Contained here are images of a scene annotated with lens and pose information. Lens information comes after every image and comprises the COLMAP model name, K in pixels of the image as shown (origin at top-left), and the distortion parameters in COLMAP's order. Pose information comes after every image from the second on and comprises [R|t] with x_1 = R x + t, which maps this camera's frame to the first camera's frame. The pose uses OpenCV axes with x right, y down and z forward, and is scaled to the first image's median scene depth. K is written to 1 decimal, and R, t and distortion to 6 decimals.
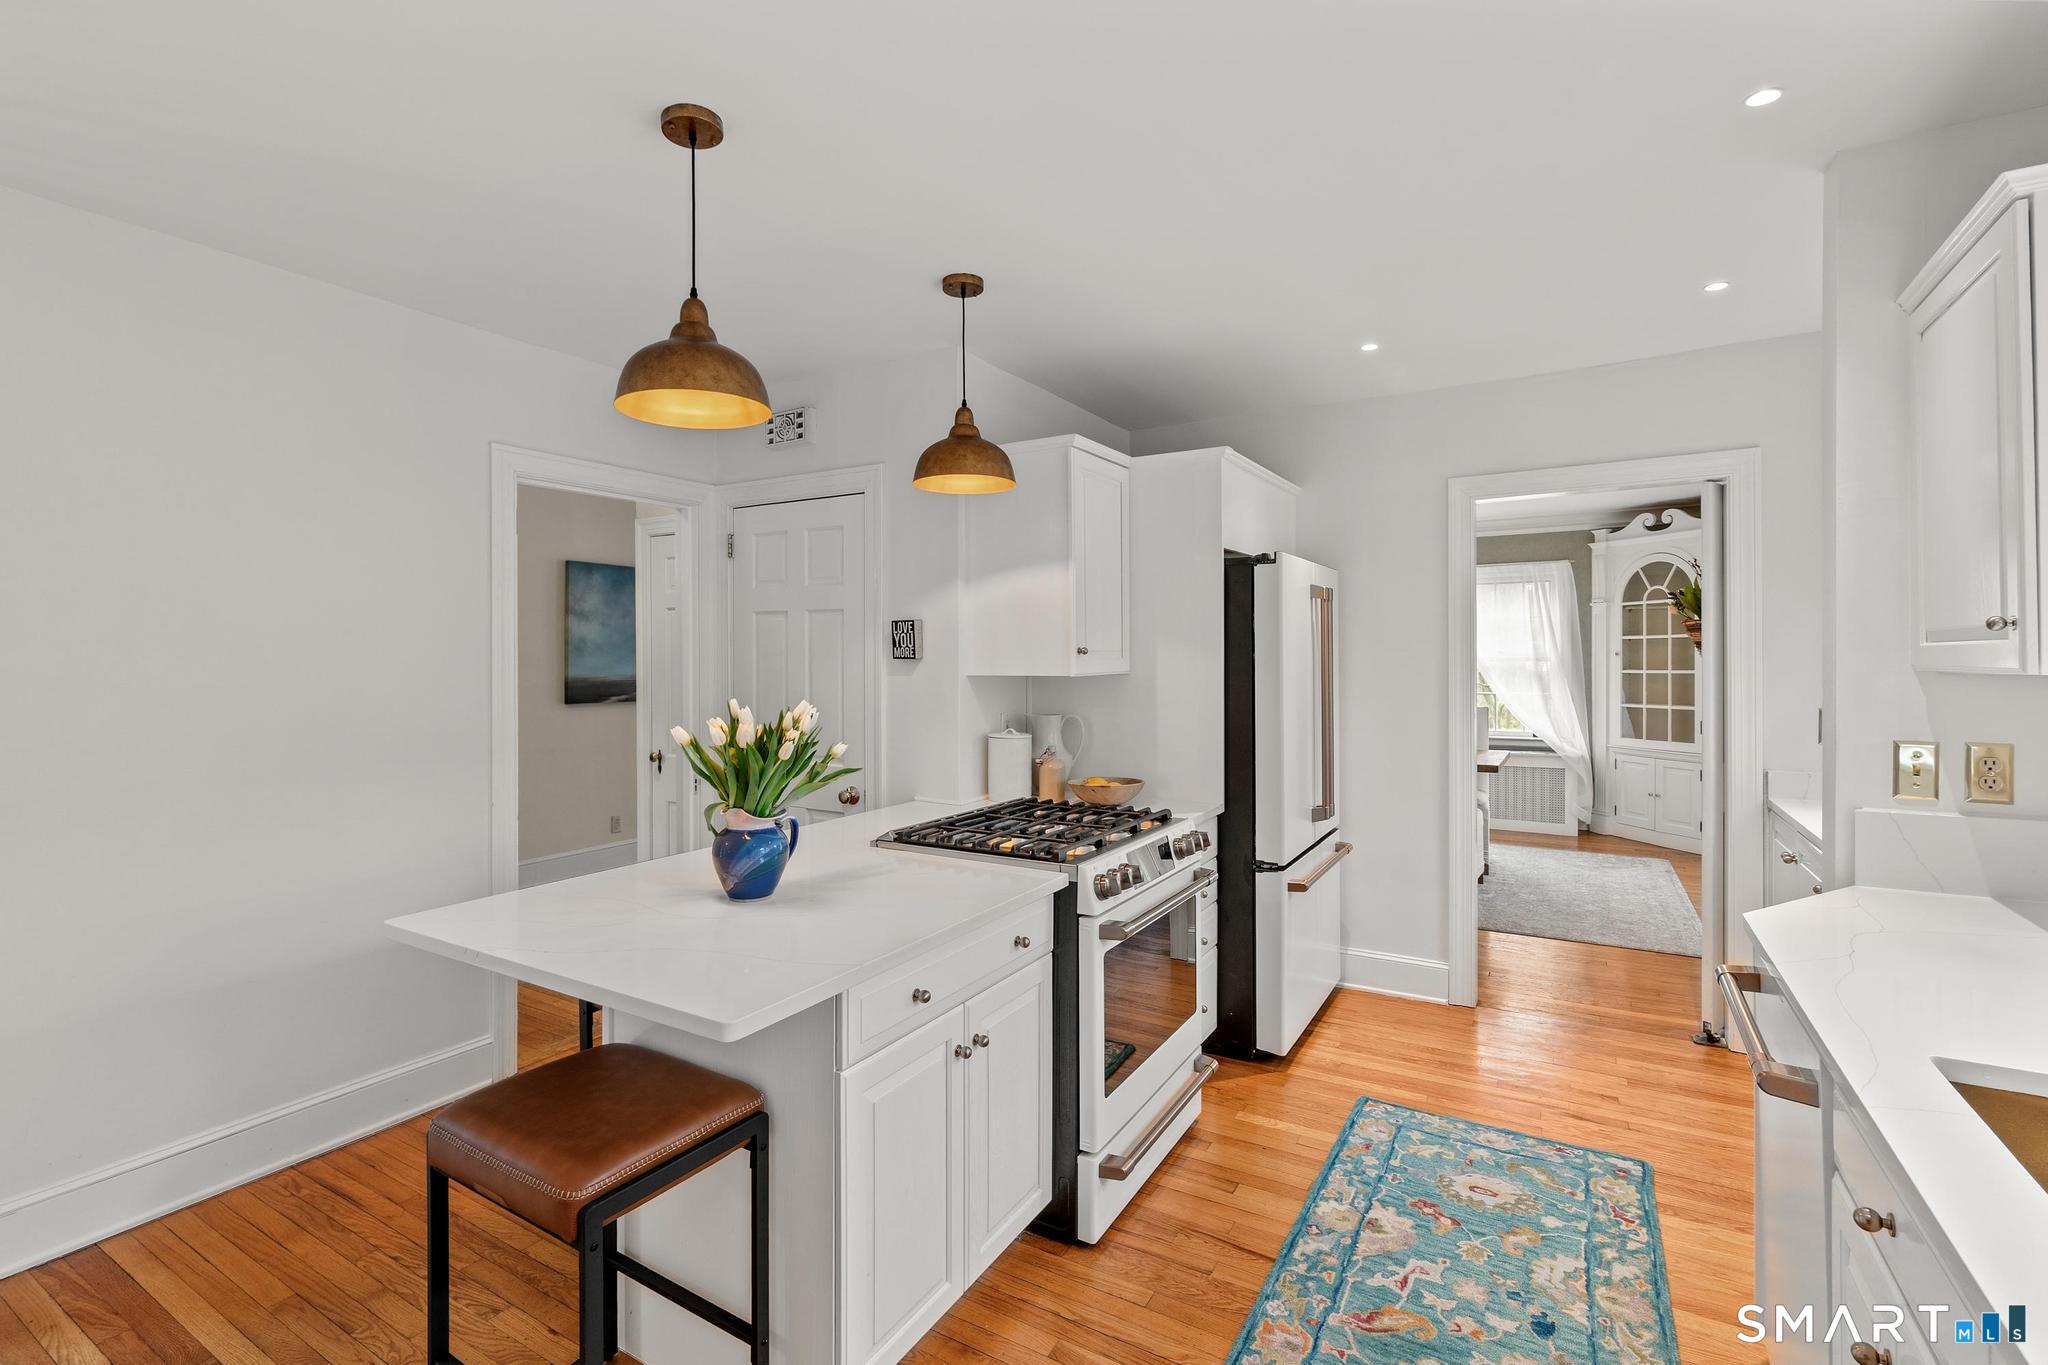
lens RADIAL K [[932.8, 0, 979.6], [0, 932.8, 655.4], [0, 0, 1]] dist [-0.019739, 0.004363]
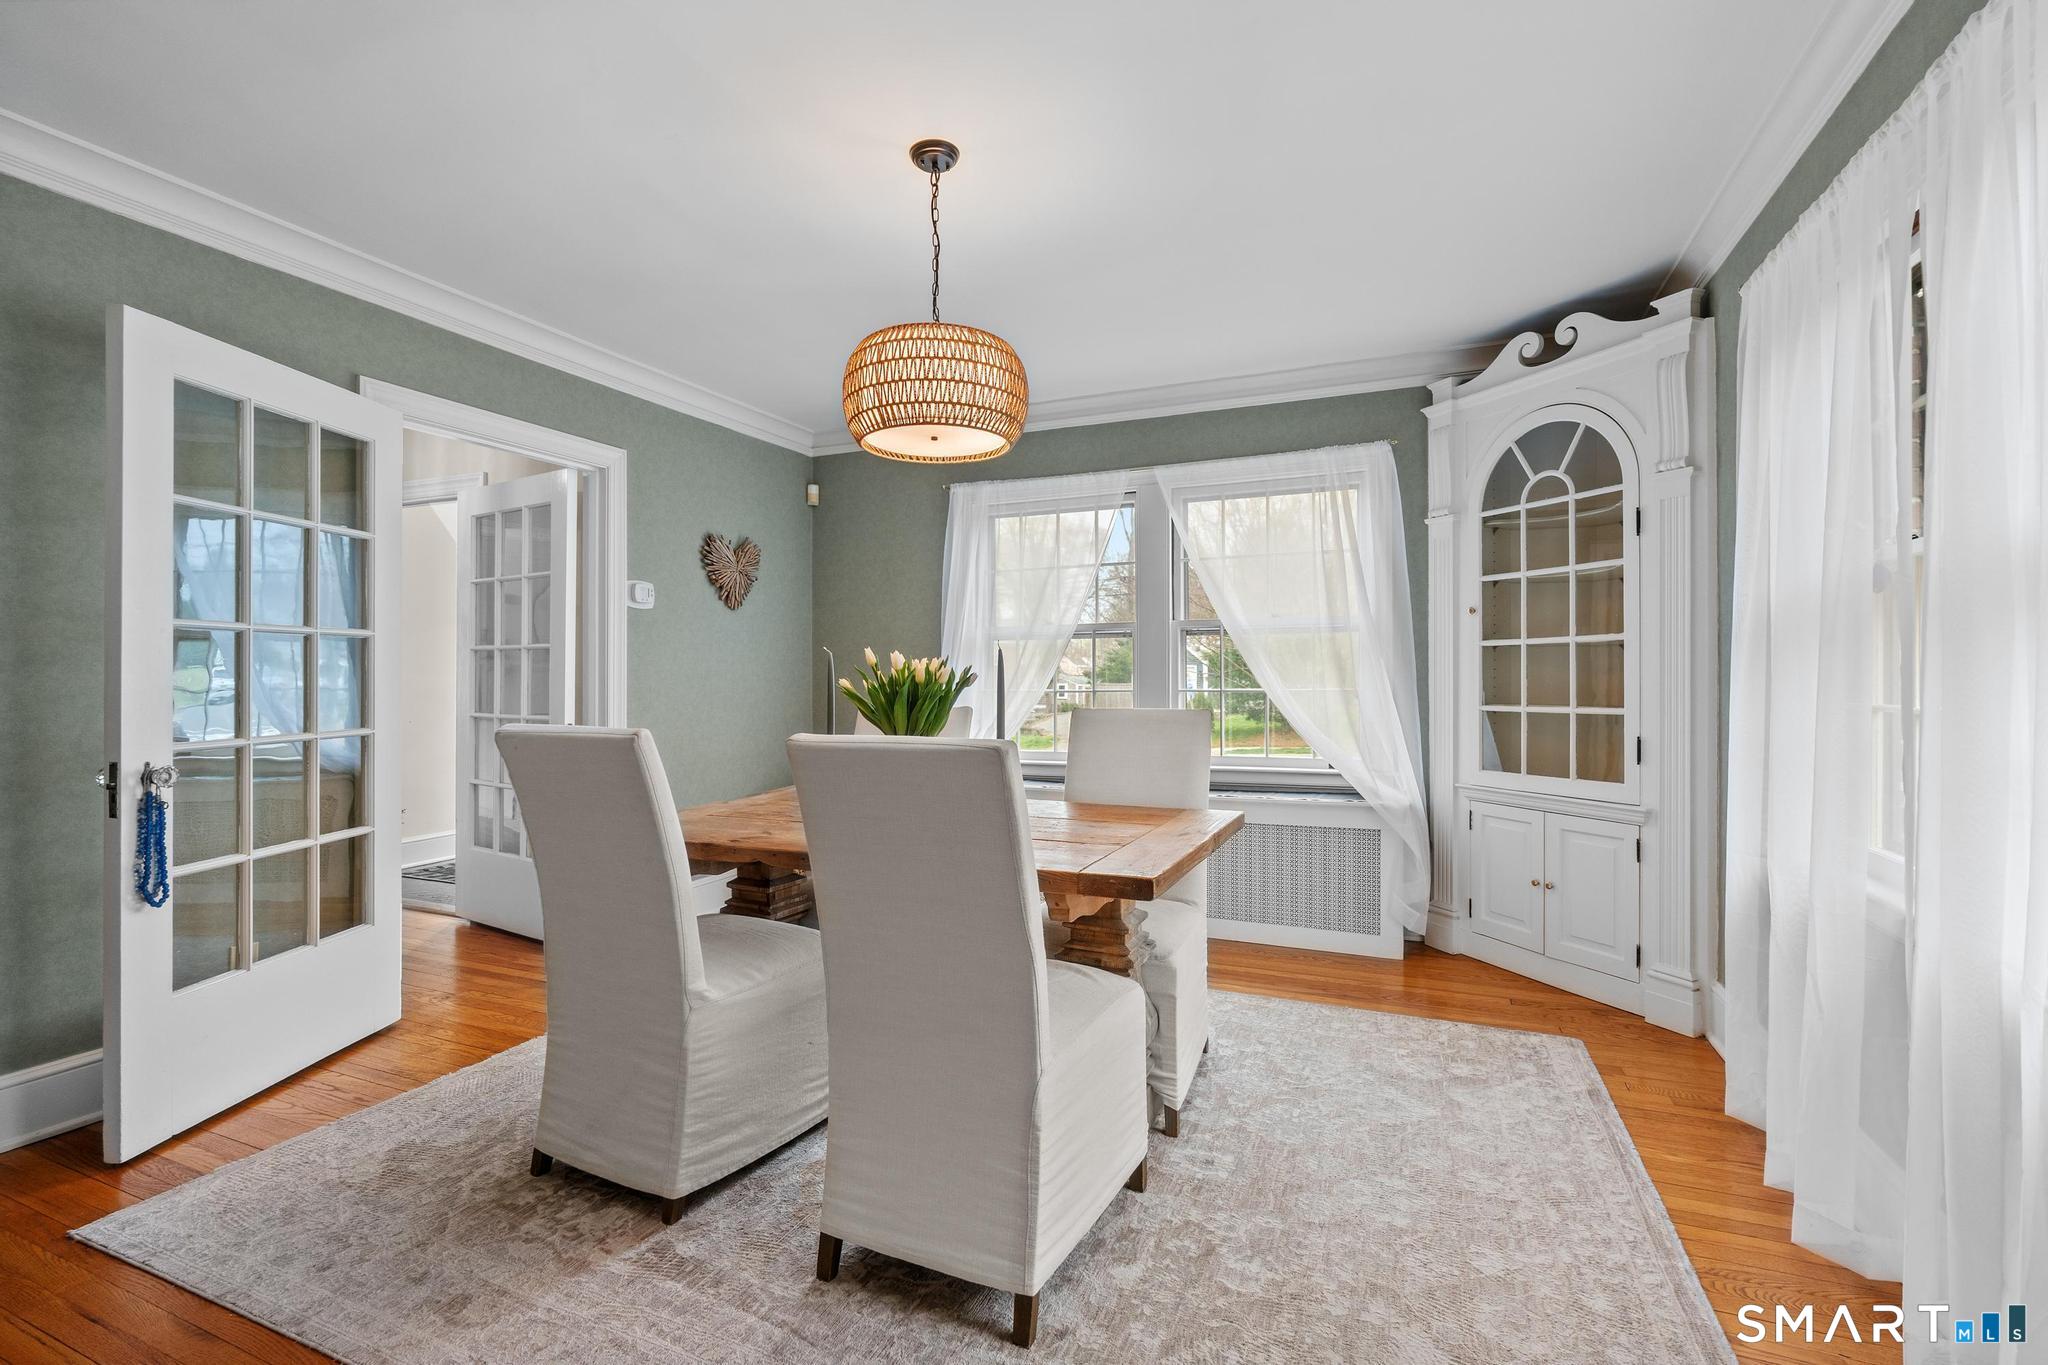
lens RADIAL K [[932.8, 0, 1002.3], [0, 932.8, 661.8], [0, 0, 1]] dist [-0.019739, 0.004363]
pose [[0.987395, 0.010461, 0.157929, 0.657170], [-0.007840, 0.999821, -0.017209, 0.074092], [-0.158081, 0.015753, 0.987300, 1.001599]]
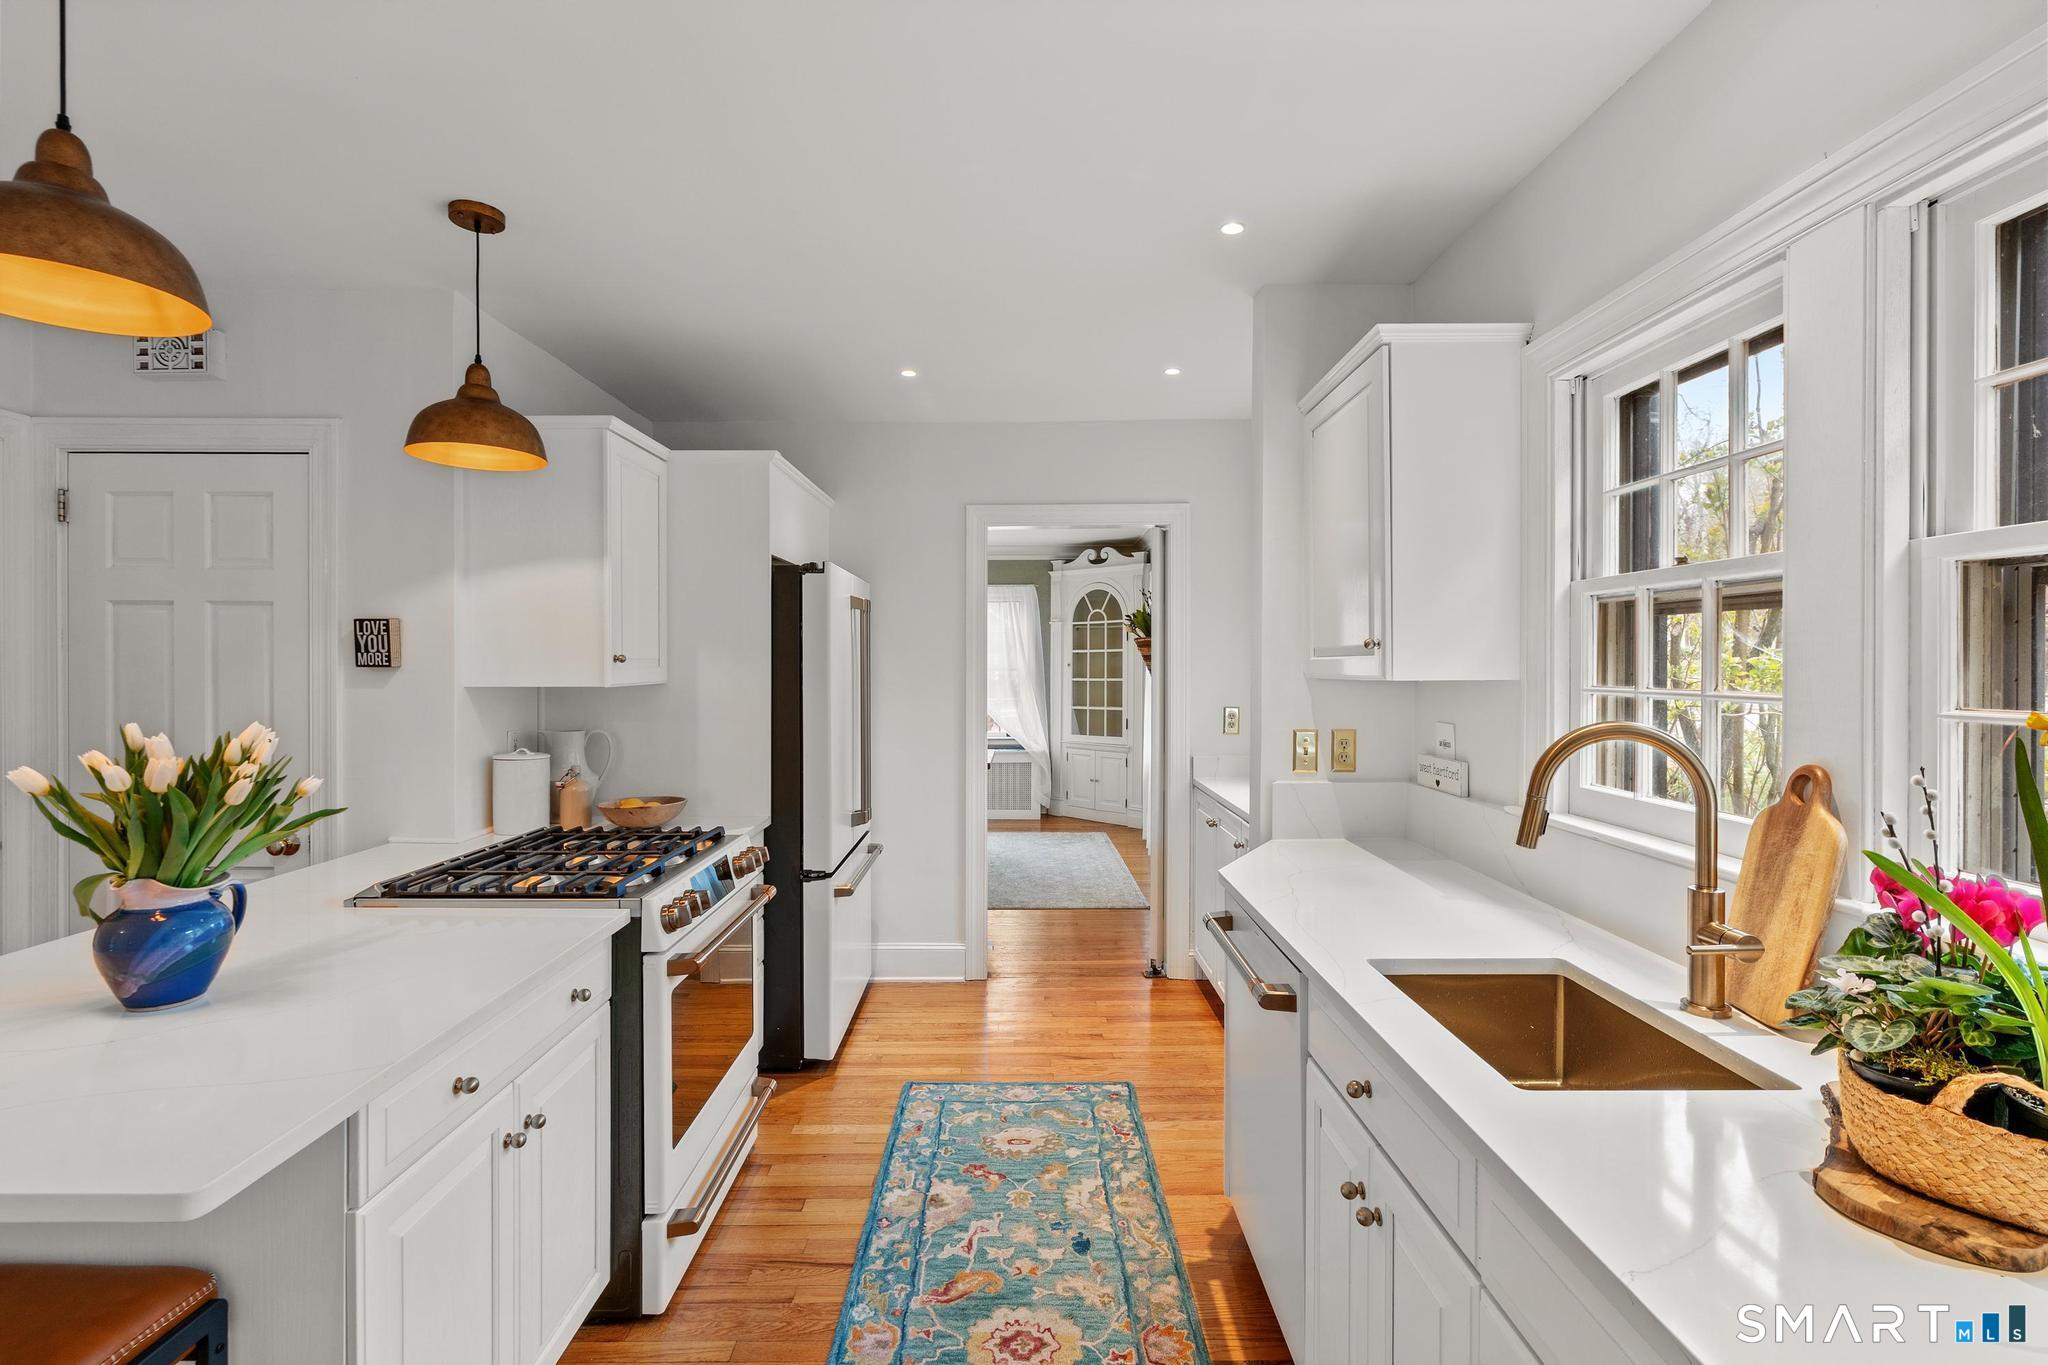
lens RADIAL K [[932.8, 0, 1011.9], [0, 932.8, 671.0], [0, 0, 1]] dist [-0.019739, 0.004363]
pose [[0.841188, 0.000762, 0.540743, -0.053110], [-0.004276, 0.999977, 0.005242, 0.000680], [-0.540726, -0.006721, 0.841172, 0.040730]]
